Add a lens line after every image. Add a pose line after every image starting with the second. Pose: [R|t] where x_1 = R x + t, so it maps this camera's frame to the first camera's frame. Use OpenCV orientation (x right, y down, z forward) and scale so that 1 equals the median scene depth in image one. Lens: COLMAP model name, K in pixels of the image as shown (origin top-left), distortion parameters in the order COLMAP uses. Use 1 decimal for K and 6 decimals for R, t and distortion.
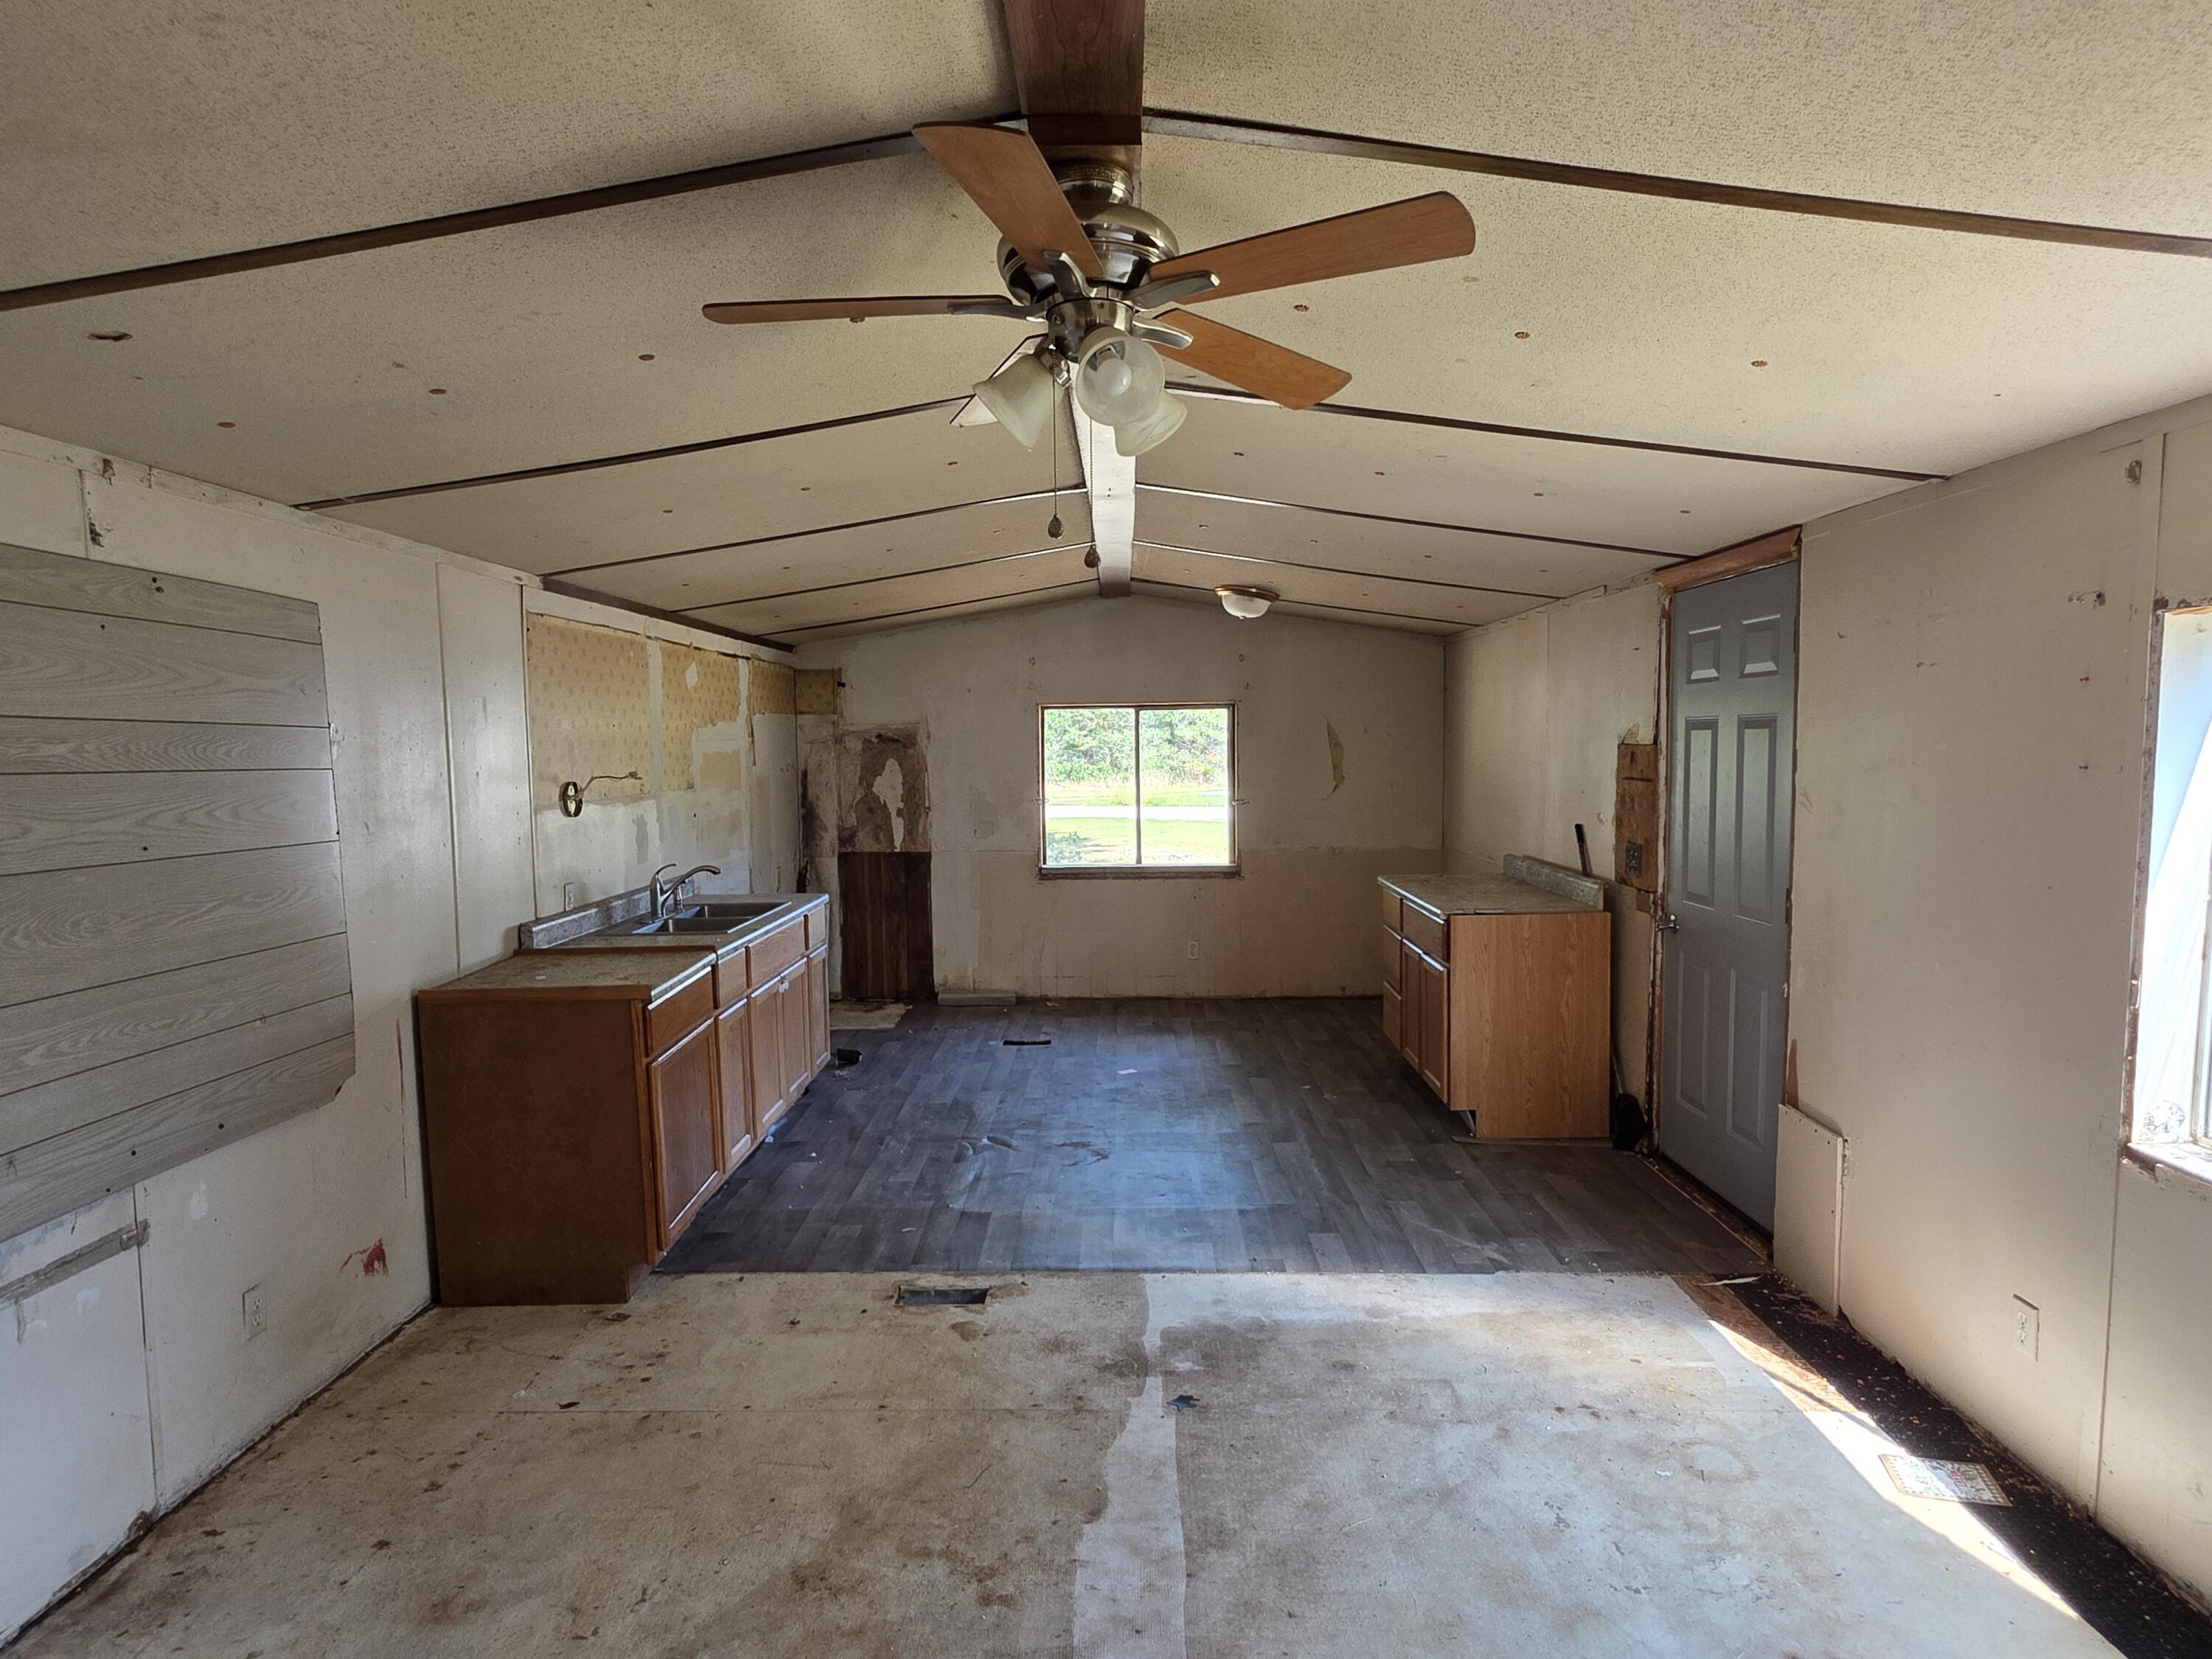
lens RADIAL K [[1214.6, 0, 1106.0], [0, 1214.6, 829.5], [0, 0, 1]] dist [-0.008680, 0.002212]
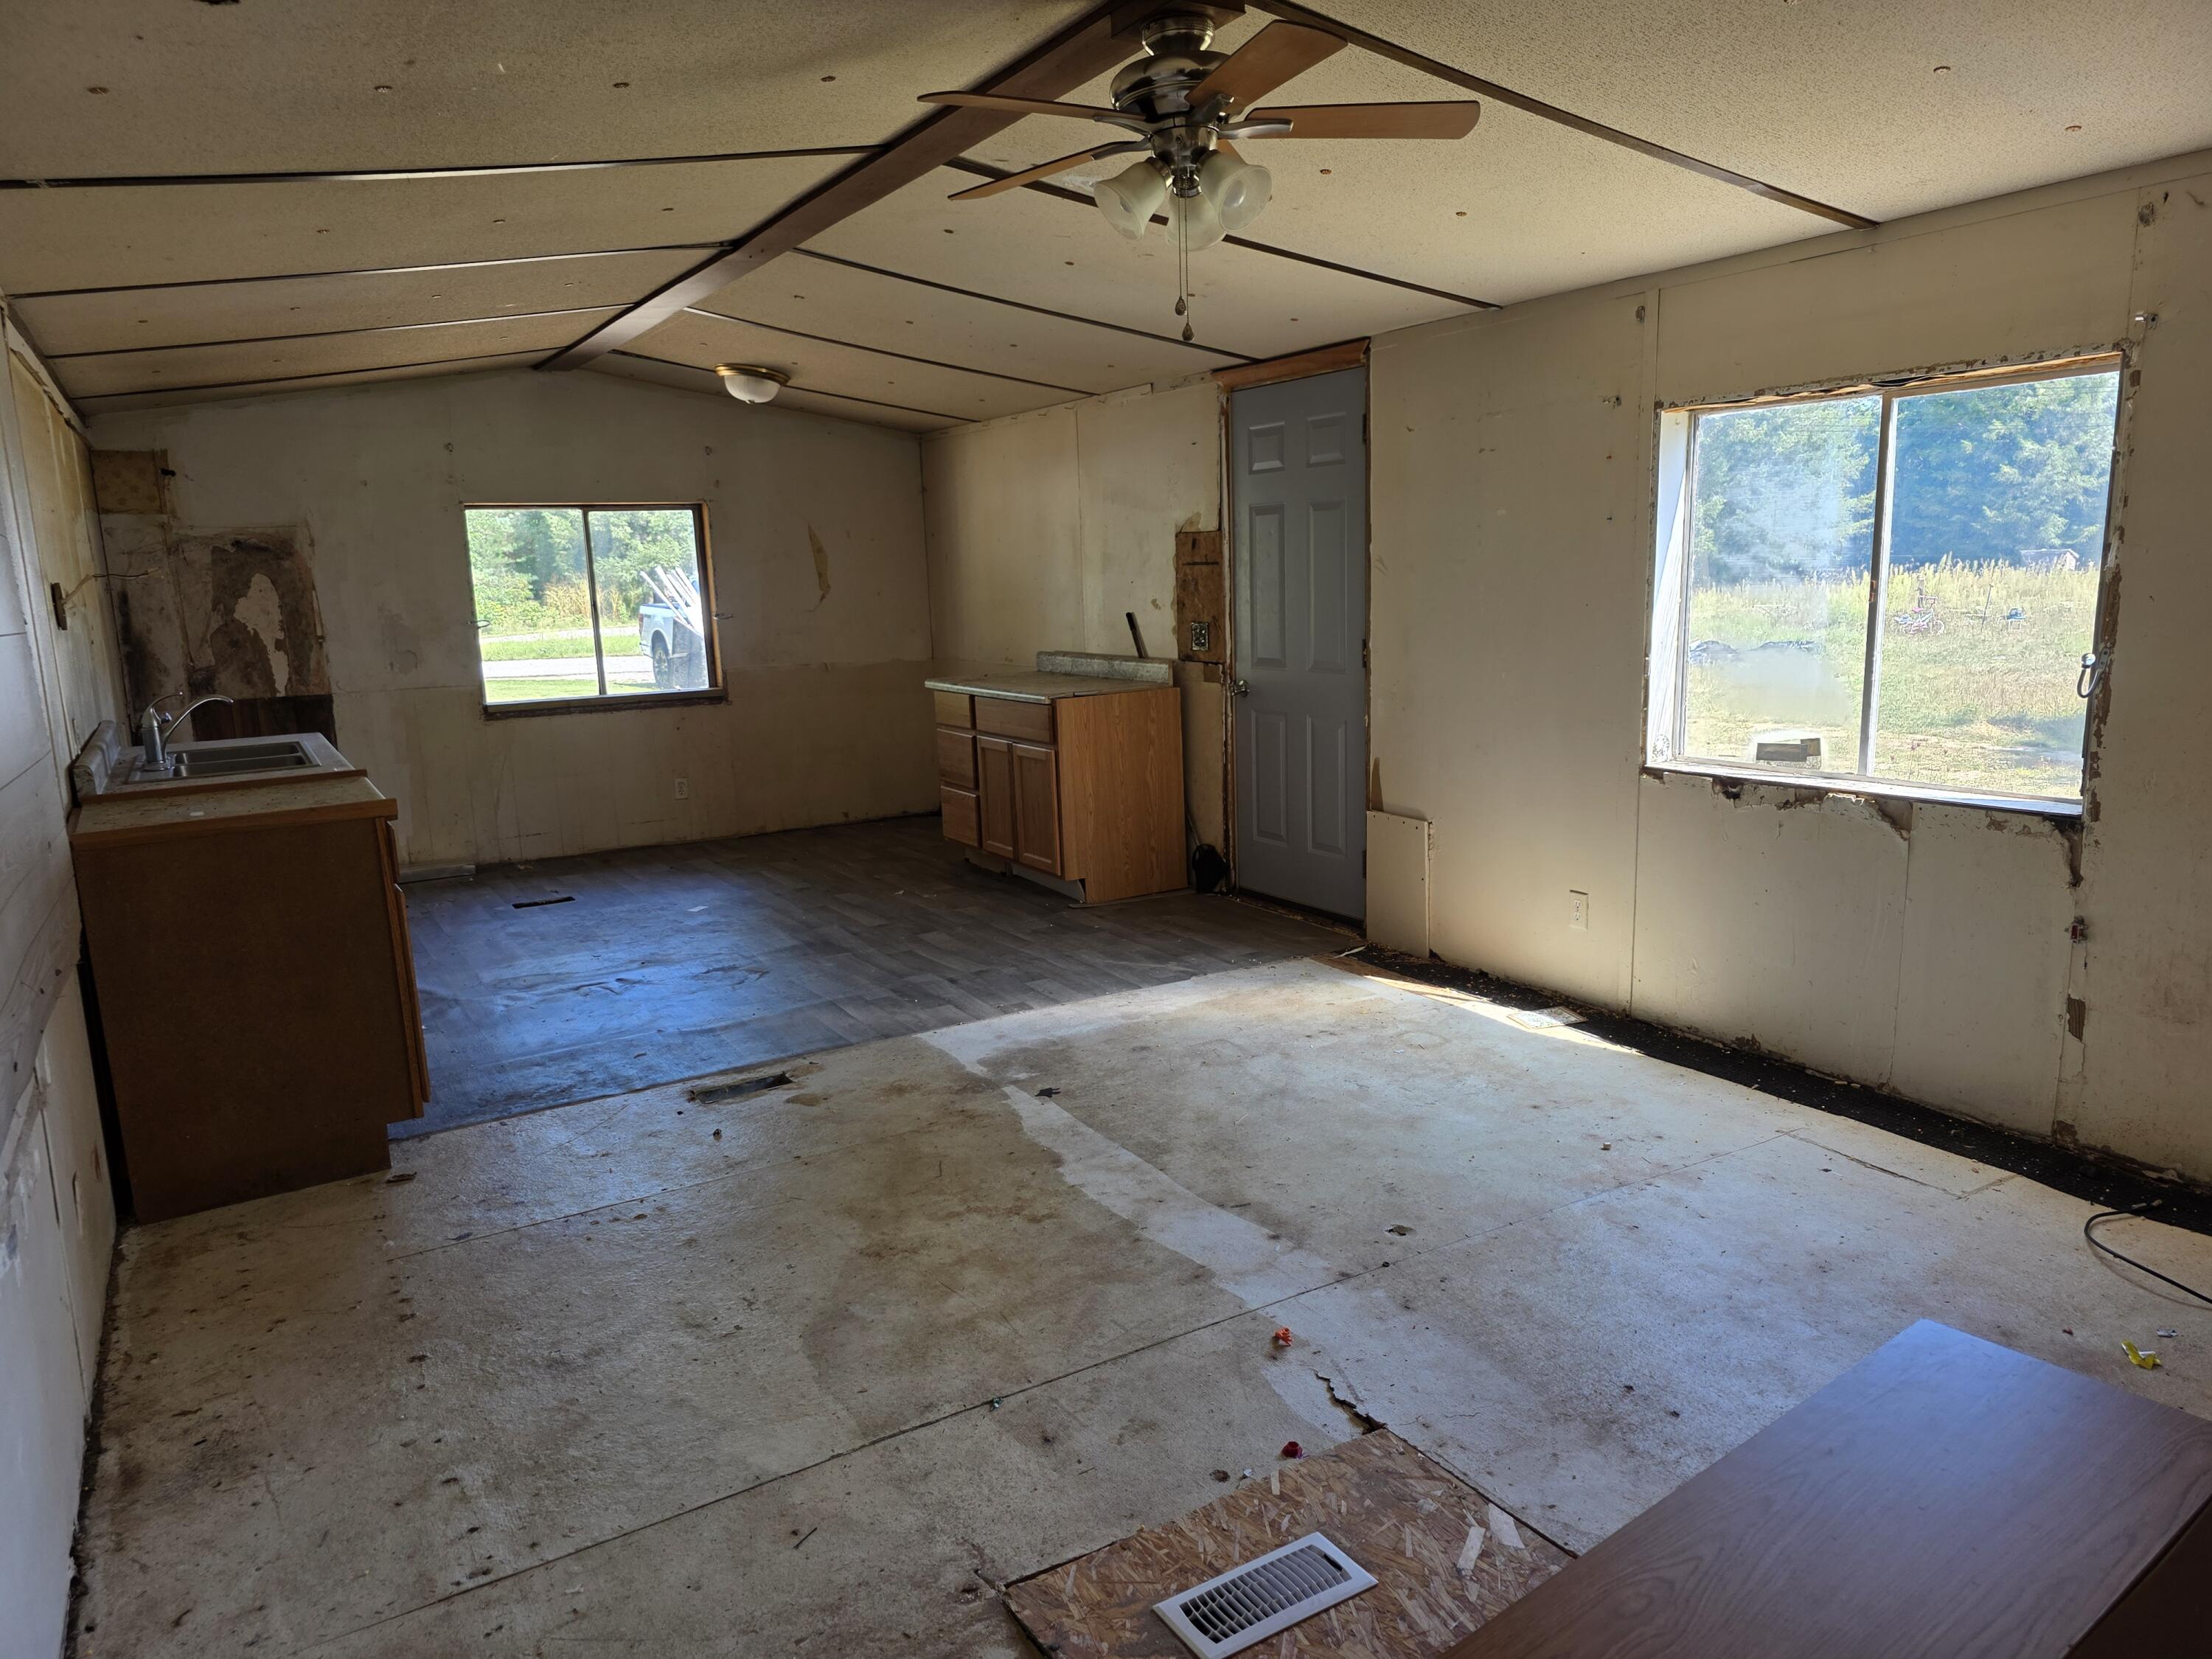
lens RADIAL K [[1482.1, 0, 1106.0], [0, 1482.1, 829.5], [0, 0, 1]] dist [0.074028, -0.094146]
pose [[0.845769, -0.108759, 0.522347, -0.366582], [0.060434, 0.992231, 0.108741, 0.046355], [-0.530115, -0.060402, 0.845771, -0.124364]]
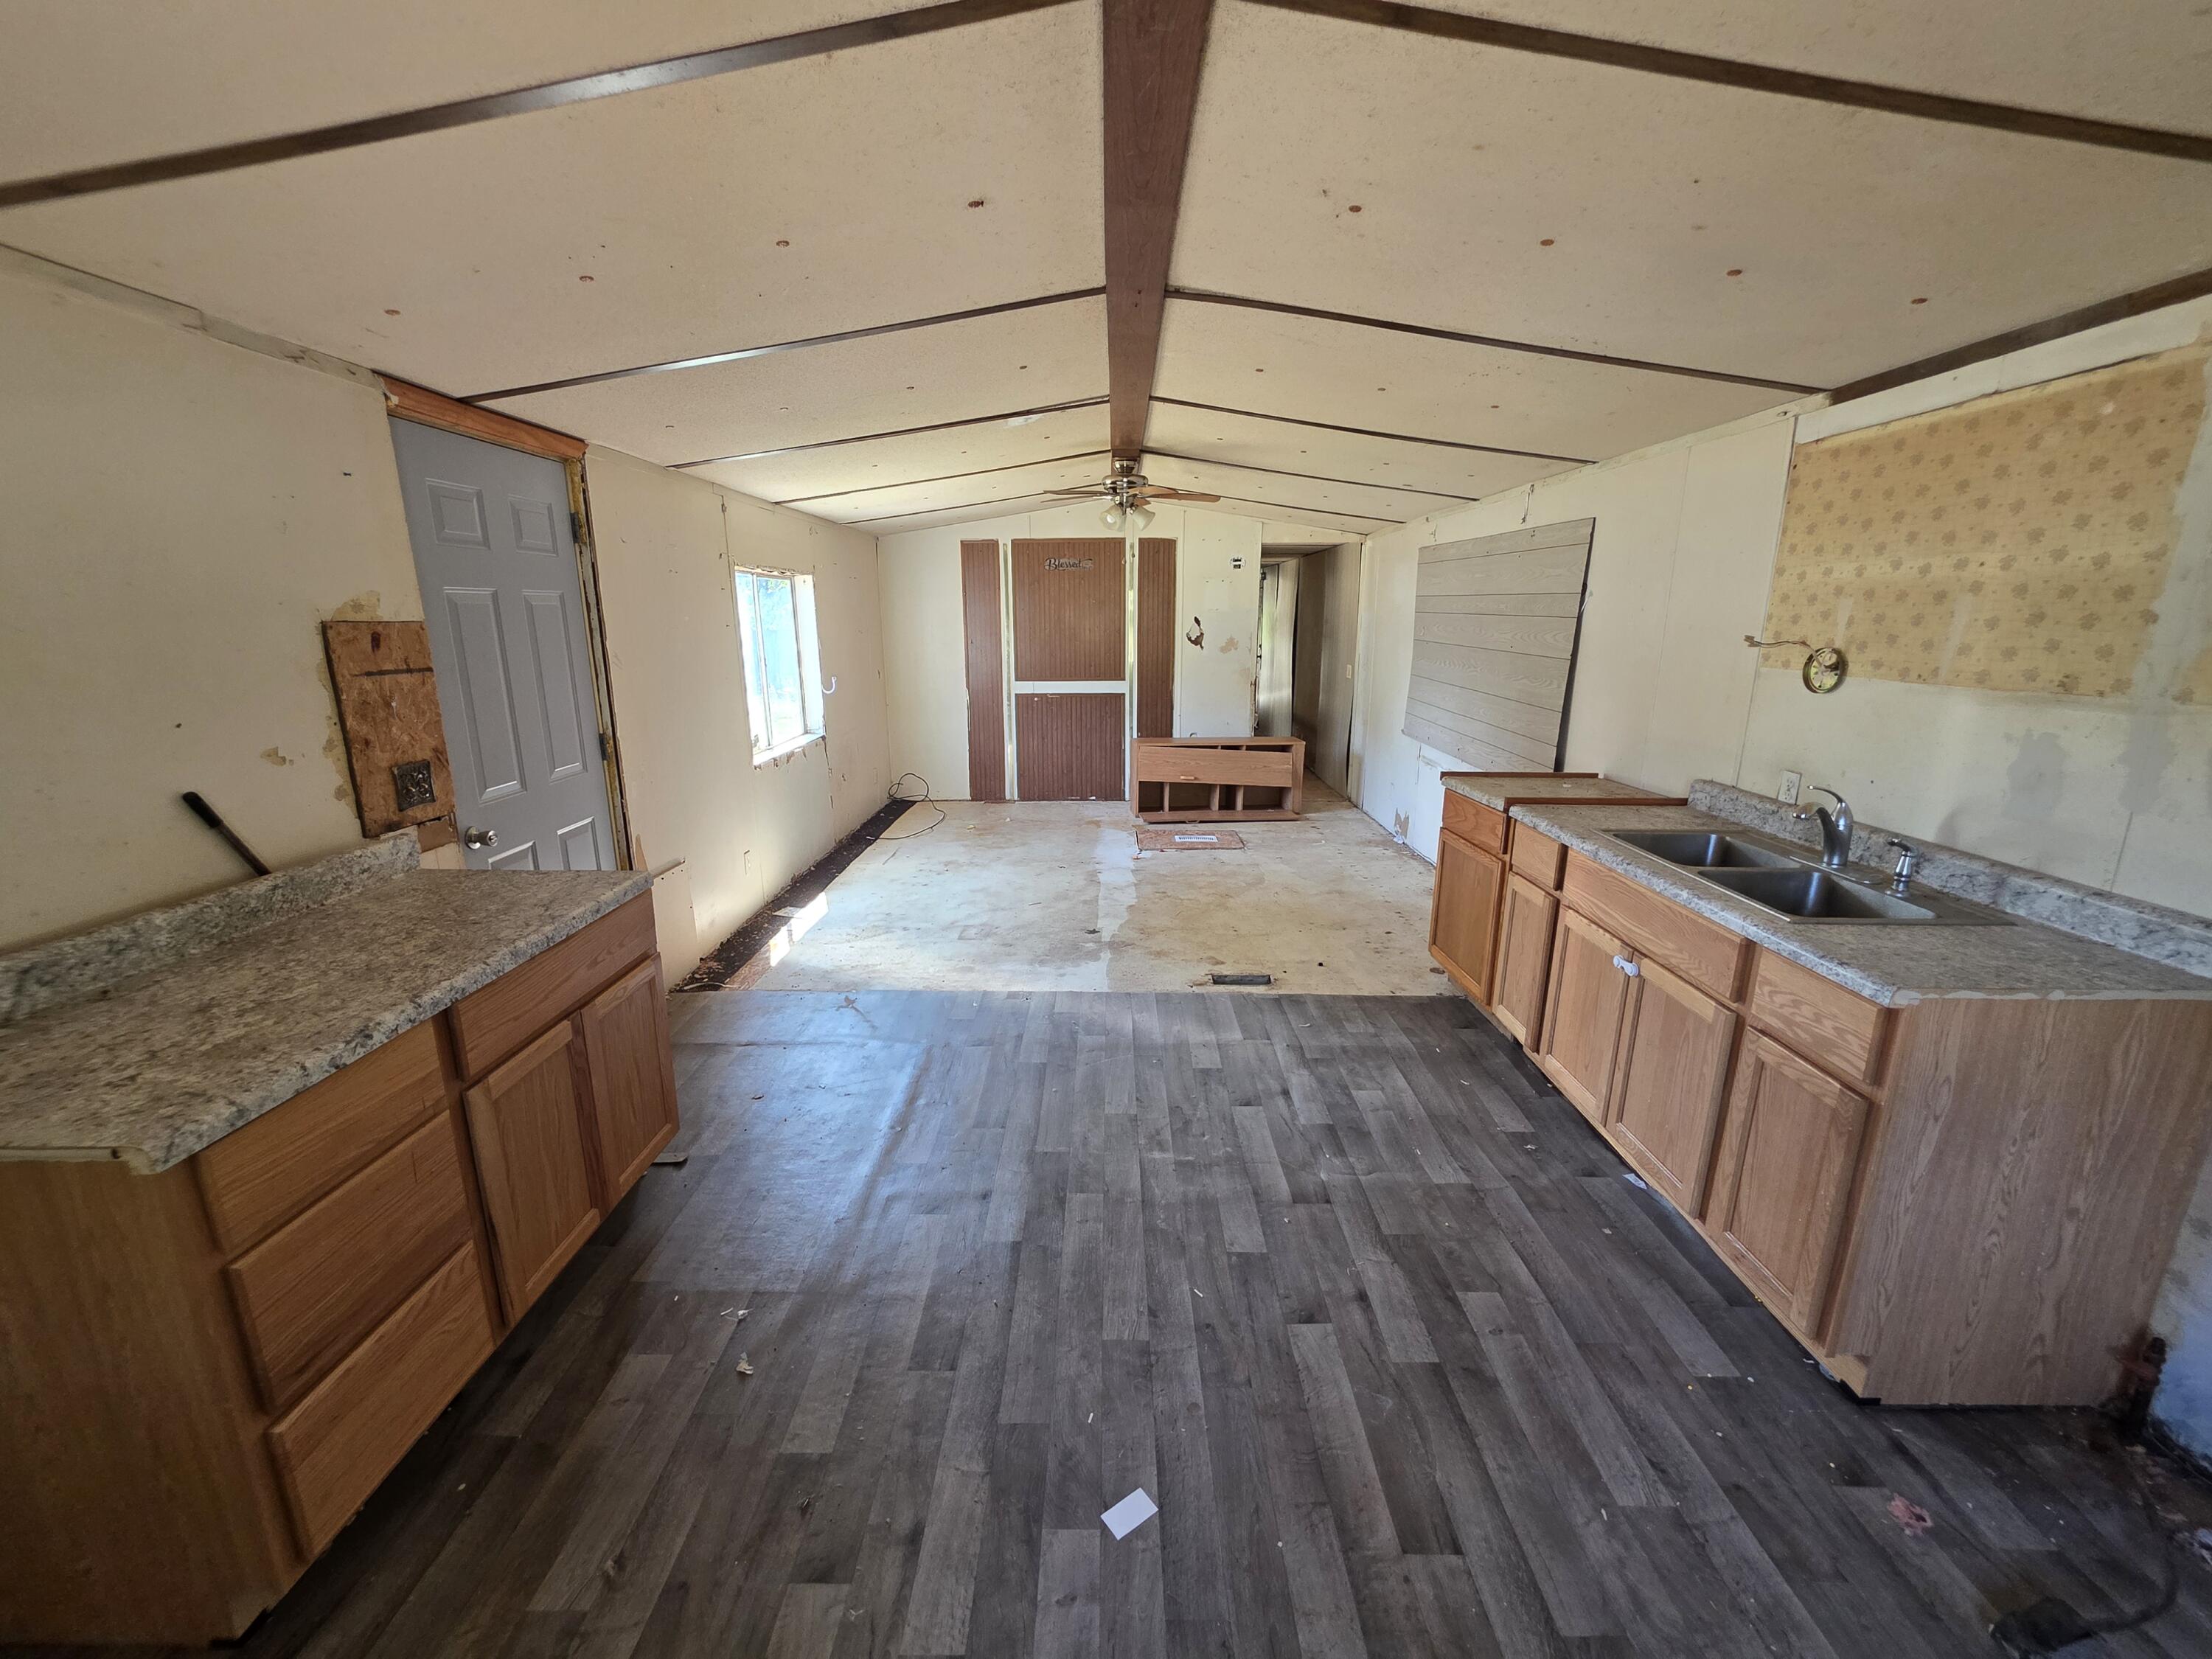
lens RADIAL K [[884.9, 0, 1106.0], [0, 884.9, 829.5], [0, 0, 1]] dist [-0.004081, 0.000066]
pose [[-0.999813, 0.017290, -0.008688, 0.030991], [0.013773, 0.951254, 0.308102, -0.102909], [0.013592, 0.307925, -0.951314, 1.471528]]
